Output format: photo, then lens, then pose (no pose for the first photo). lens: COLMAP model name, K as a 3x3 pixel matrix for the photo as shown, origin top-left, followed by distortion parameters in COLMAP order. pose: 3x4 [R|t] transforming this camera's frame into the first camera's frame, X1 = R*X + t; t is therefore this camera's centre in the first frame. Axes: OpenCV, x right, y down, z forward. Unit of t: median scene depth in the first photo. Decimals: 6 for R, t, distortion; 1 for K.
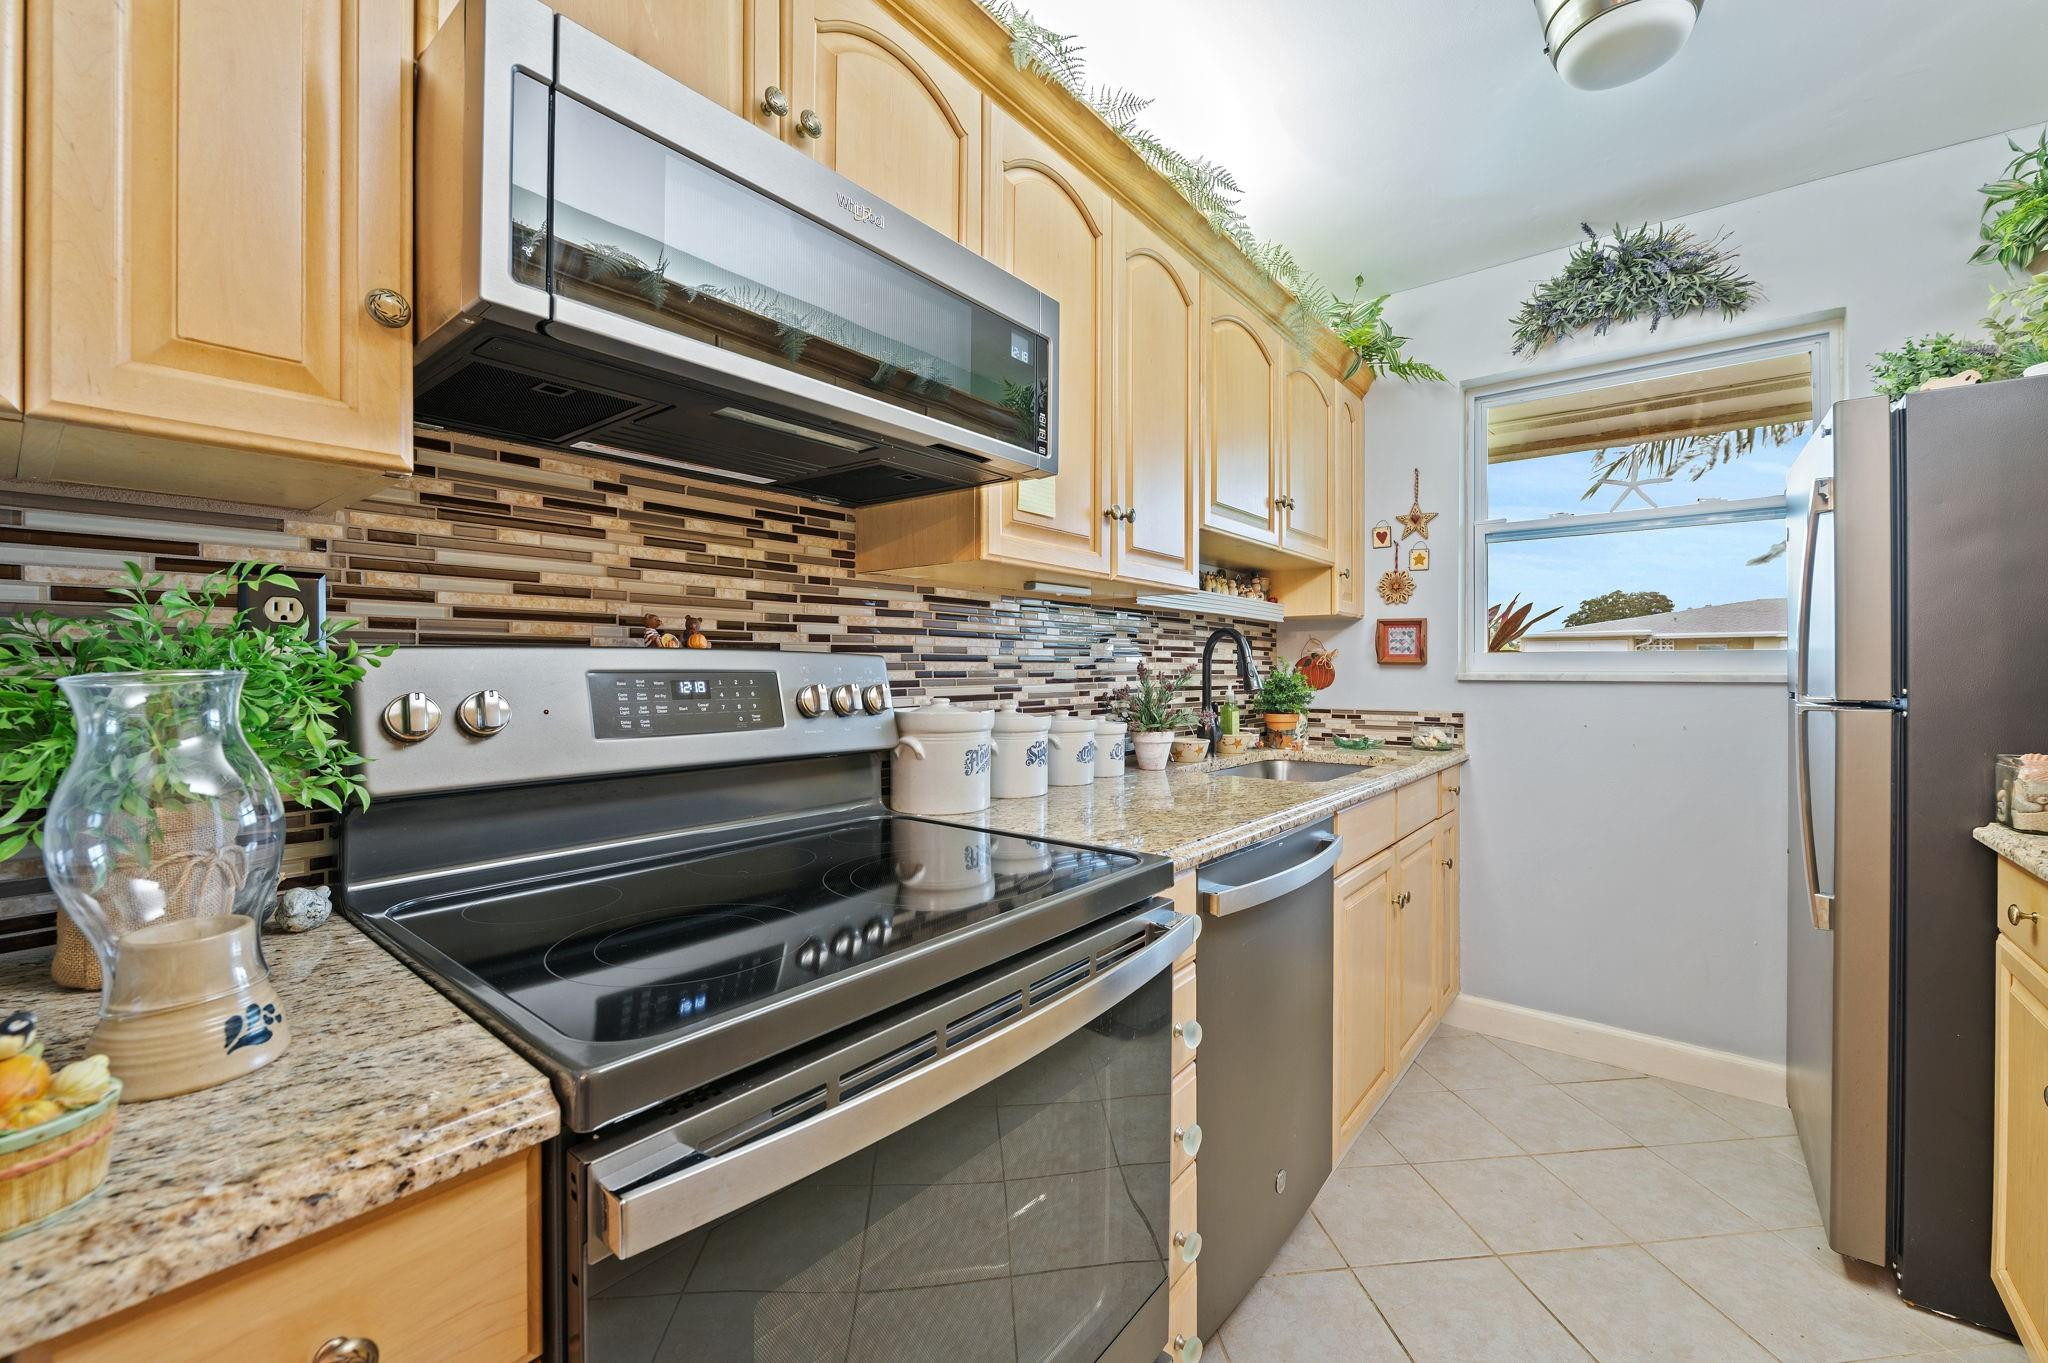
lens RADIAL K [[821.0, 0, 1027.4], [0, 821.0, 666.6], [0, 0, 1]] dist [-0.007853, -0.001075]
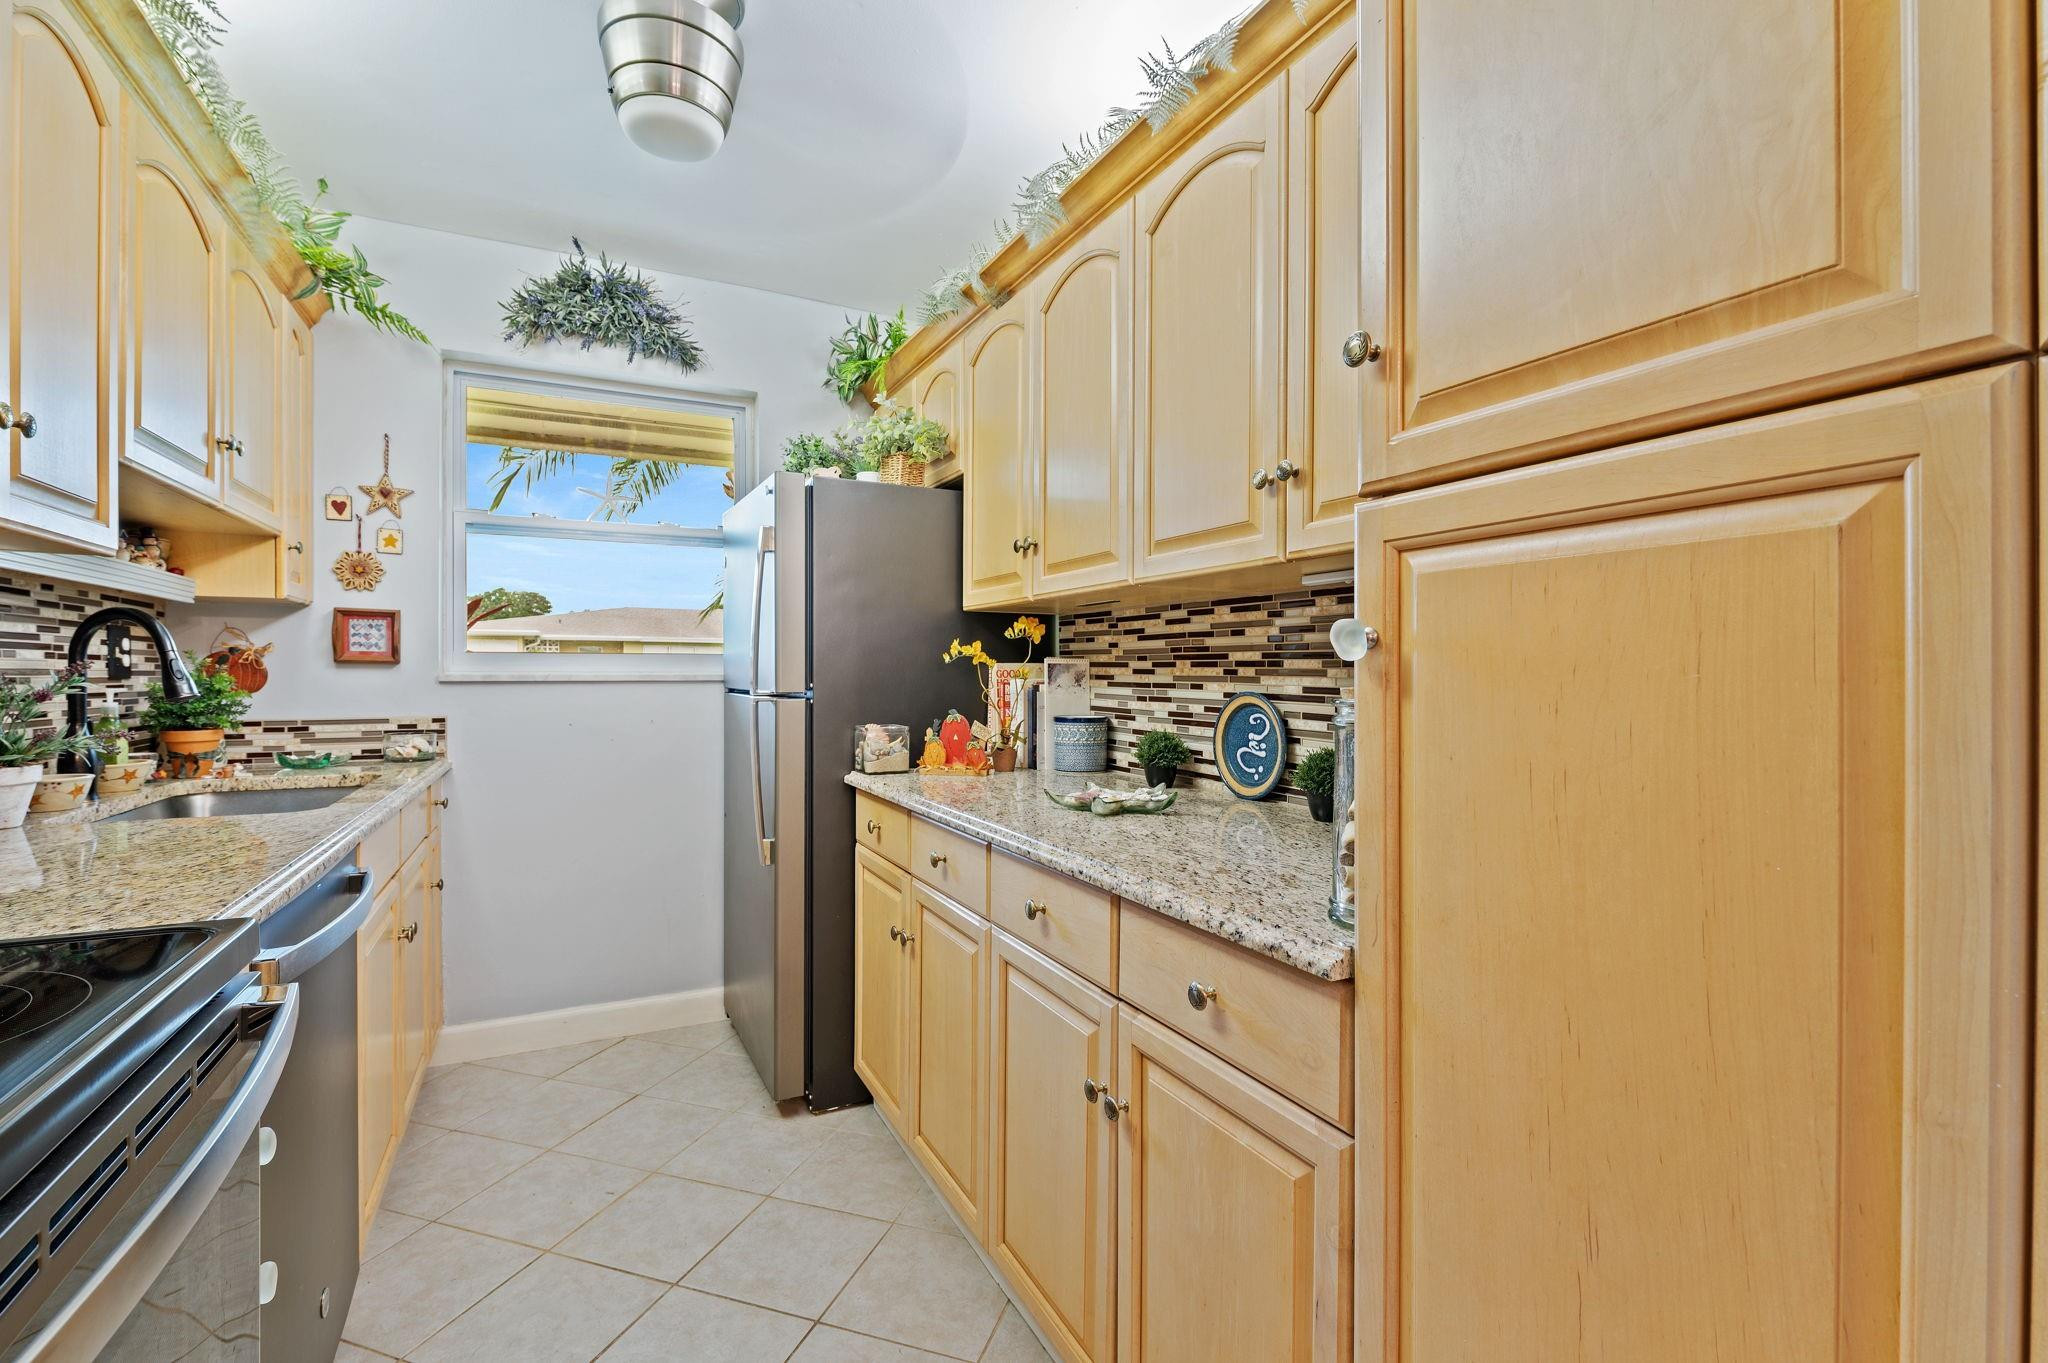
lens RADIAL K [[909.2, 0, 1028.1], [0, 909.2, 677.7], [0, 0, 1]] dist [-0.008529, -0.000309]
pose [[0.404707, -0.006220, 0.914425, -0.188867], [-0.004857, 0.999948, 0.008952, 0.000888], [-0.914433, -0.008064, 0.404656, 0.009075]]
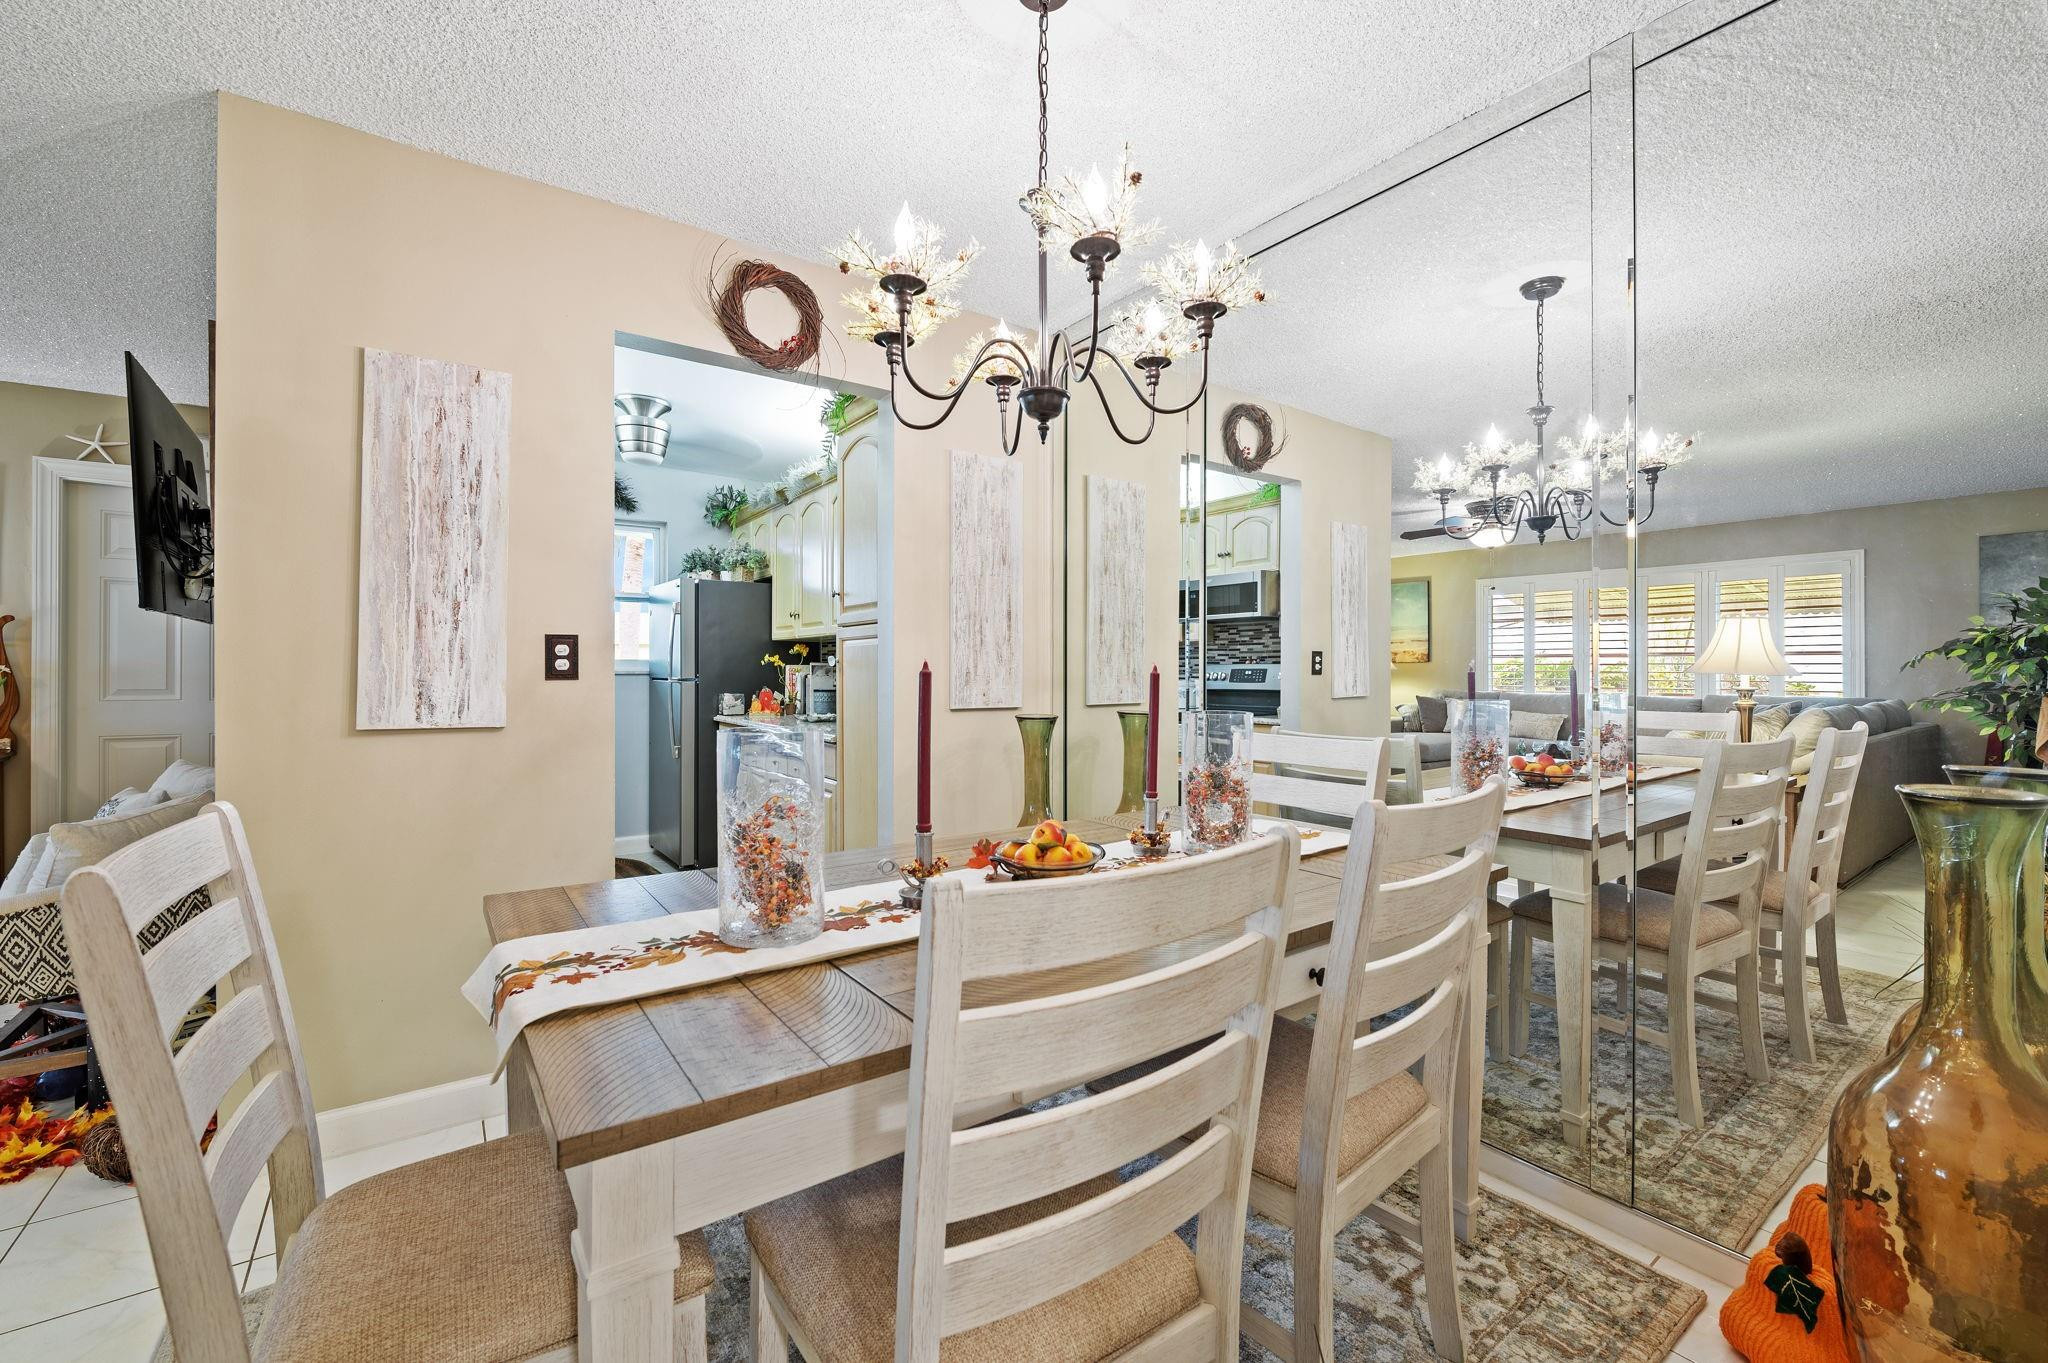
lens RADIAL K [[821.0, 0, 1031.2], [0, 821.0, 666.2], [0, 0, 1]] dist [-0.007853, -0.001075]
pose [[0.256560, 0.003147, 0.966523, -1.382236], [-0.002382, 0.999994, -0.002623, 0.000565], [-0.966525, -0.001630, 0.256566, -0.881541]]
